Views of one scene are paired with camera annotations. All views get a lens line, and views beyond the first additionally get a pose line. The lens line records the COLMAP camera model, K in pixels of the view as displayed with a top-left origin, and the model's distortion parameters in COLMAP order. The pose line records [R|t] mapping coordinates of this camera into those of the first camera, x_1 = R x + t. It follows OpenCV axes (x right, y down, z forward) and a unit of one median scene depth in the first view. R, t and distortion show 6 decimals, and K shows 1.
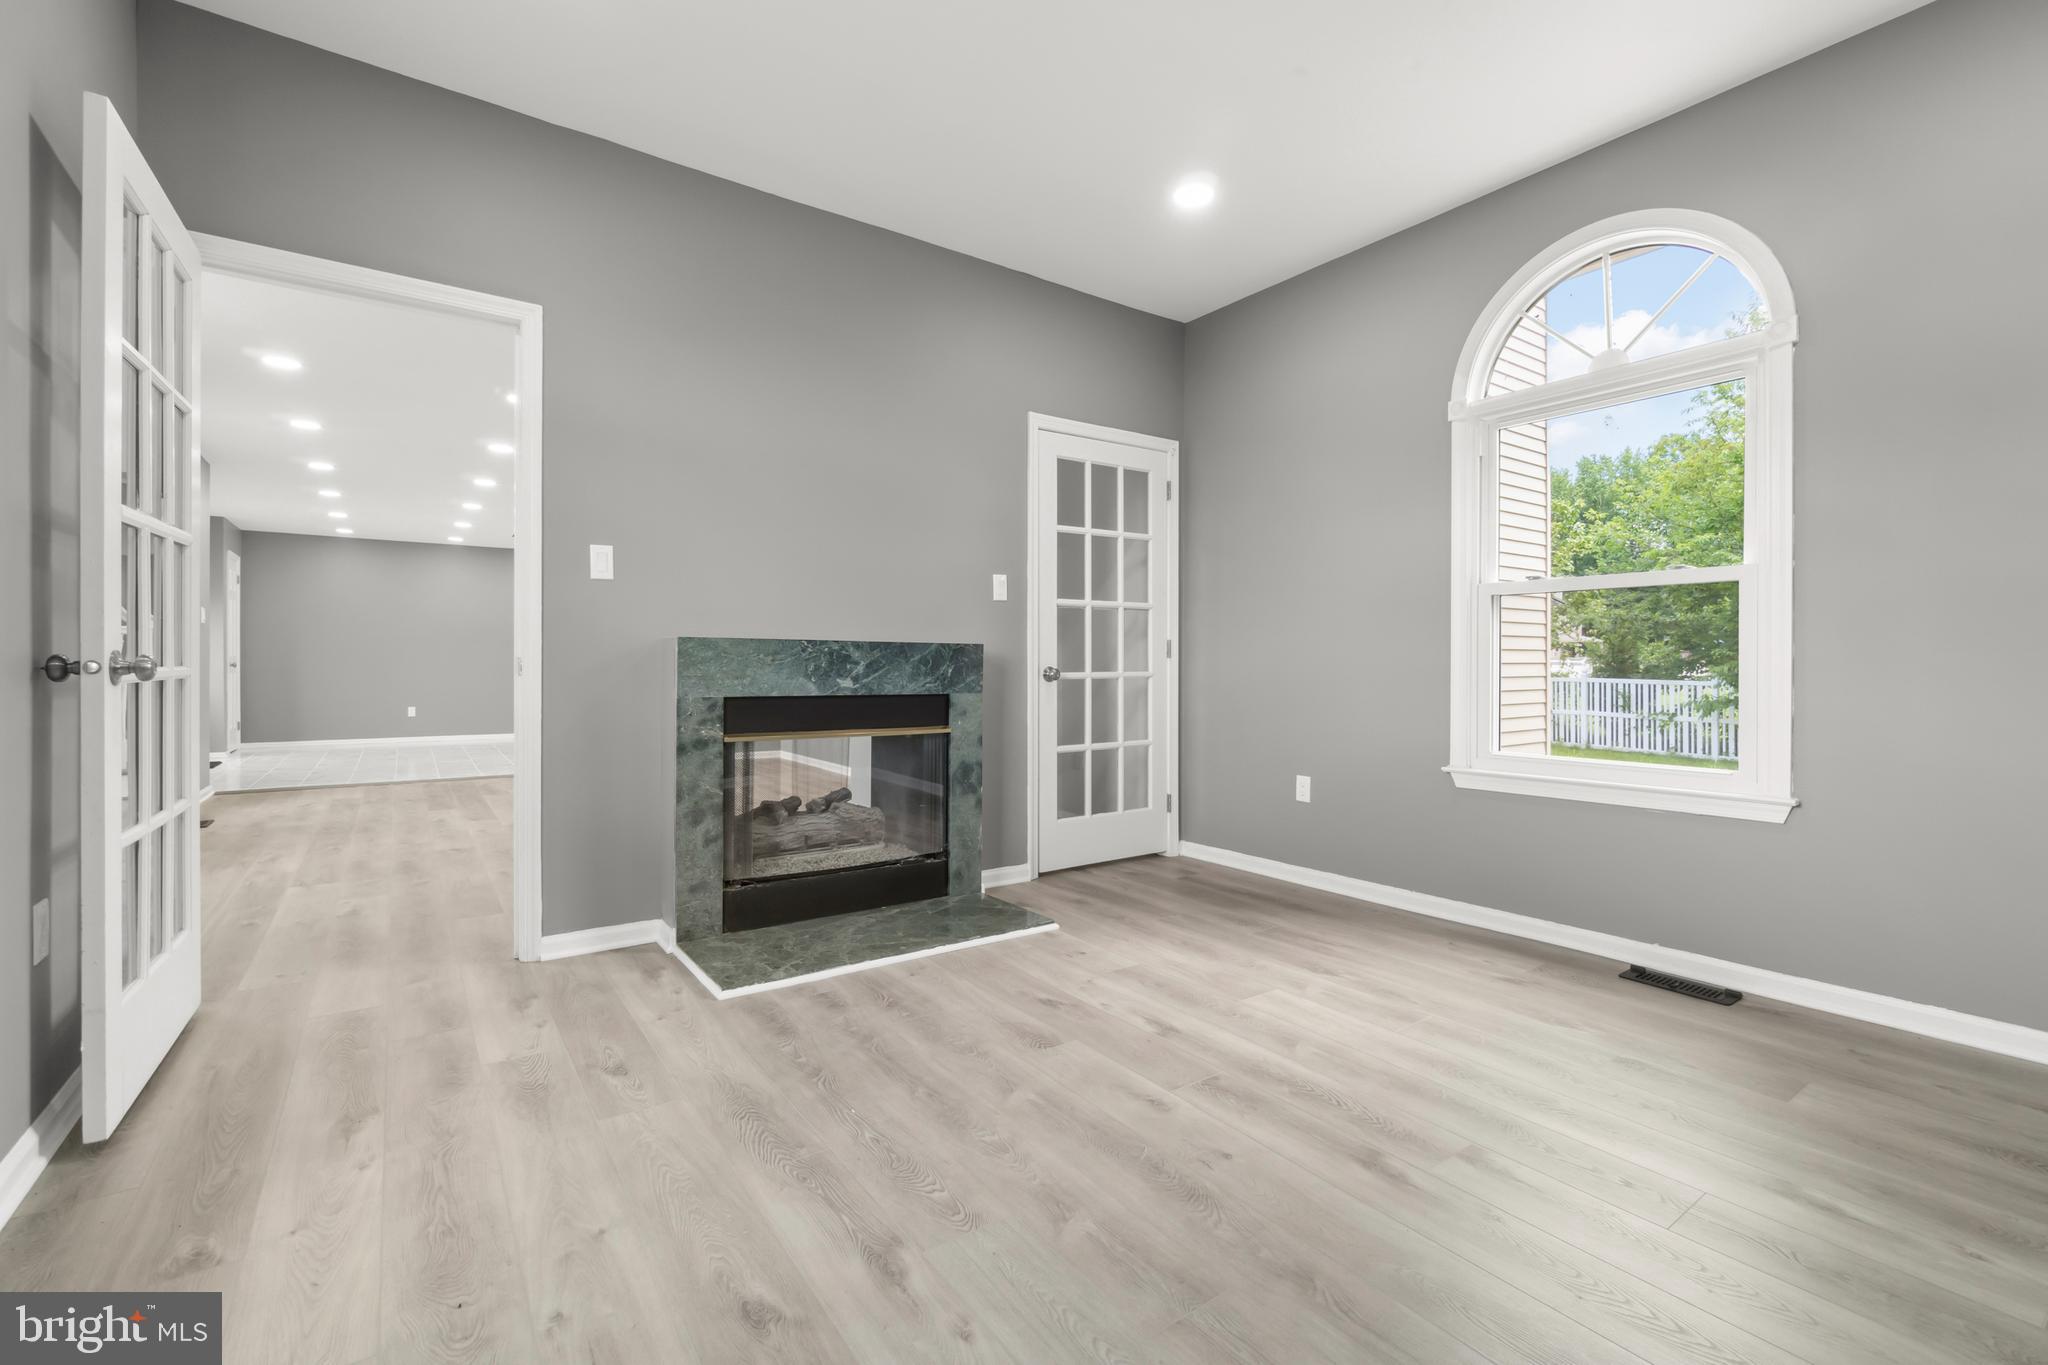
lens RADIAL K [[883.1, 0, 1012.1], [0, 883.1, 672.6], [0, 0, 1]] dist [-0.008740, 0.002111]
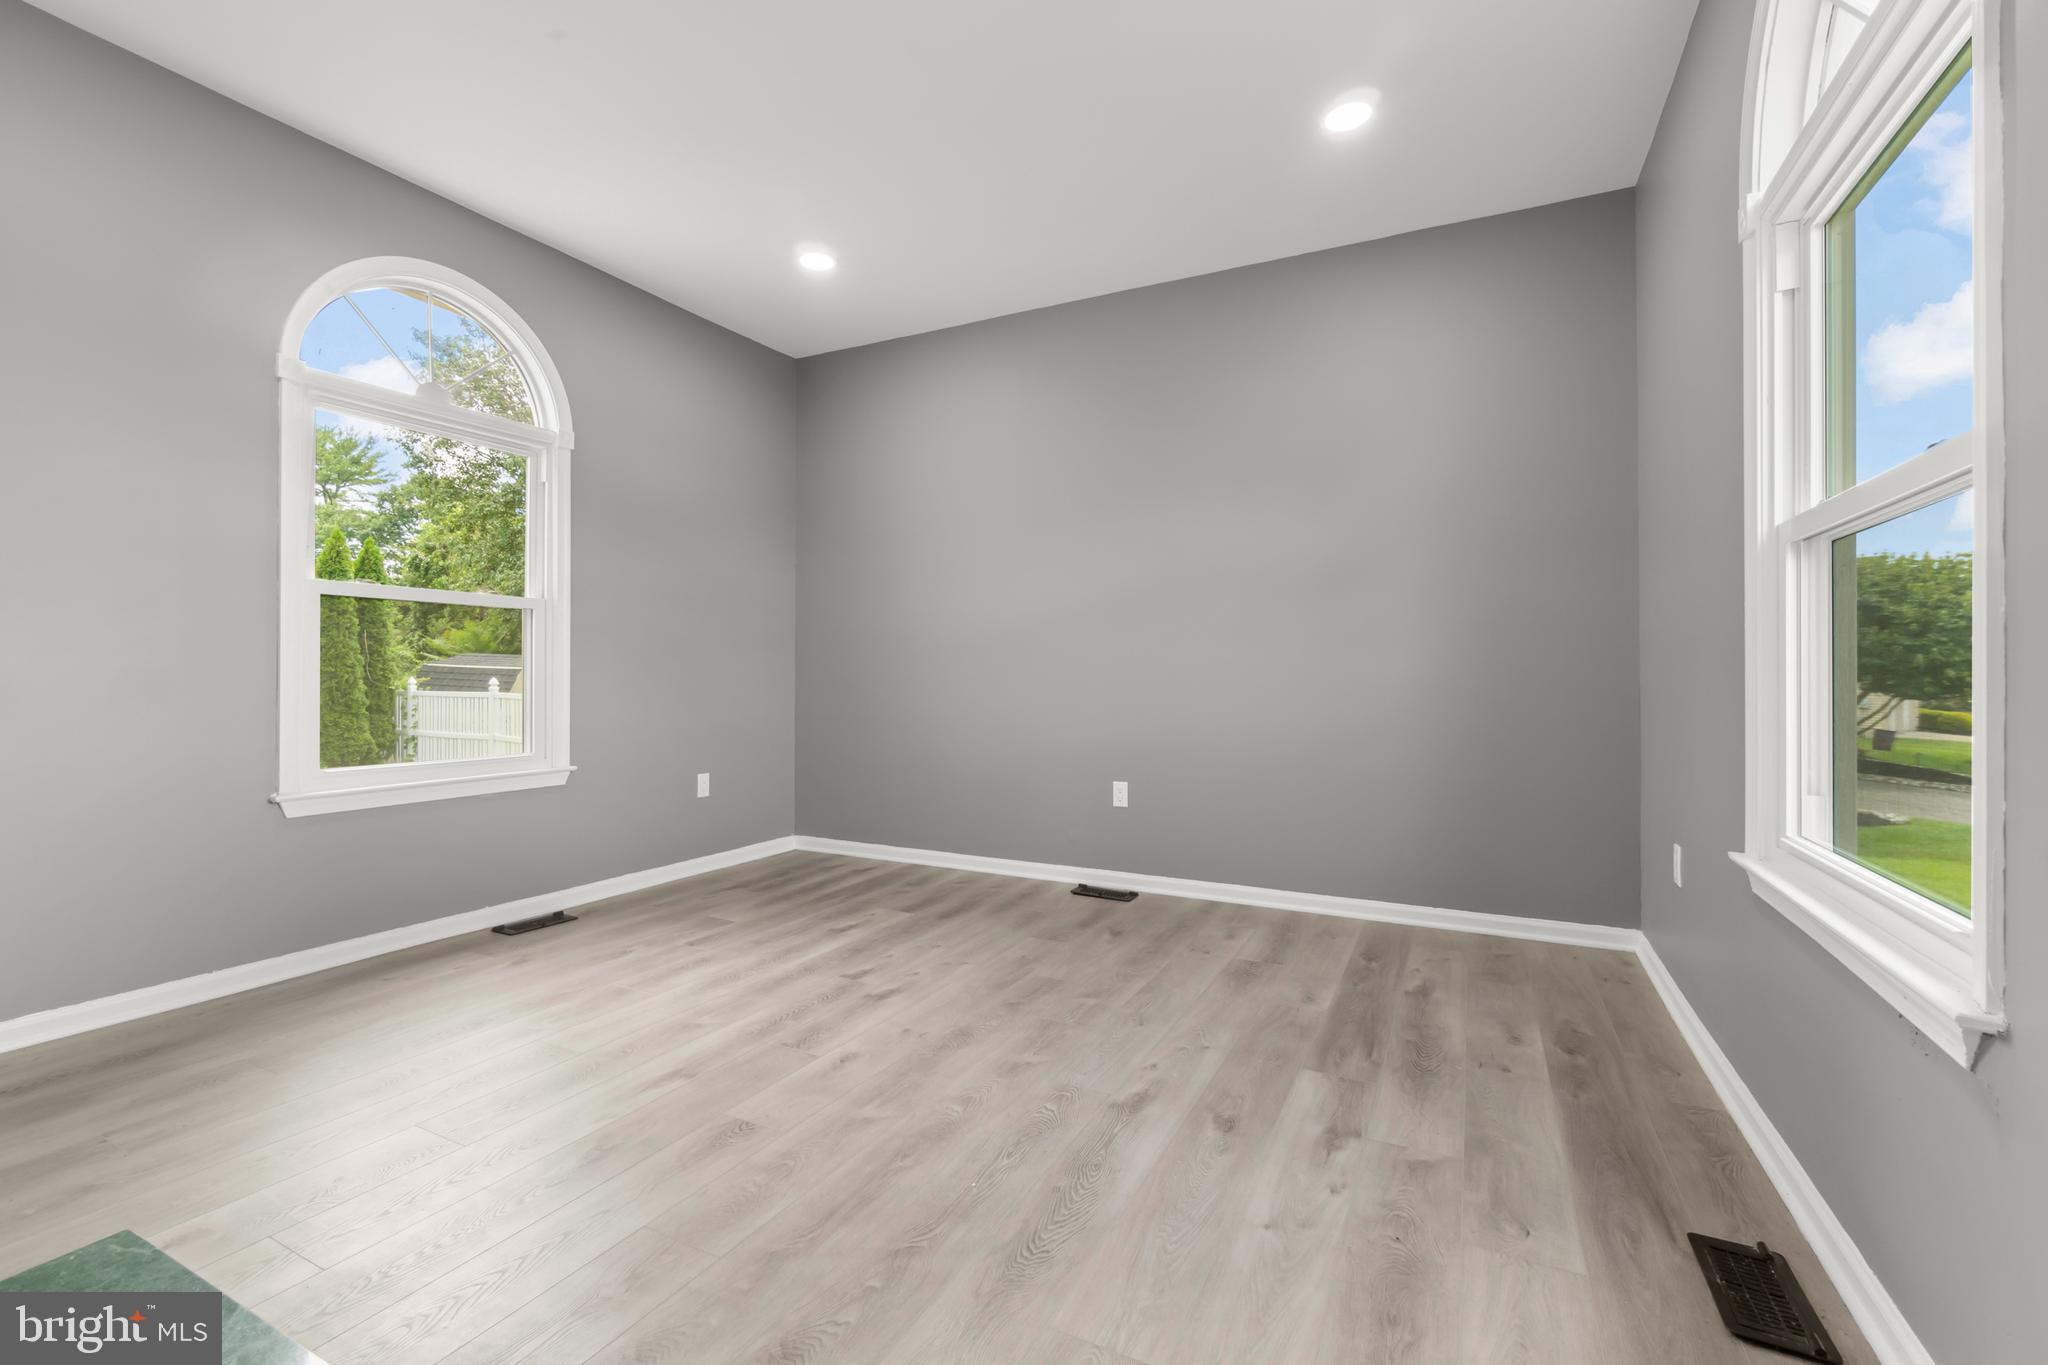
lens RADIAL K [[883.1, 0, 1014.5], [0, 883.1, 677.0], [0, 0, 1]] dist [-0.008740, 0.002111]
pose [[-0.465862, -0.008045, 0.884821, -0.968694], [-0.001057, 0.999963, 0.008536, -0.020755], [-0.884857, 0.003041, -0.465853, 1.359473]]
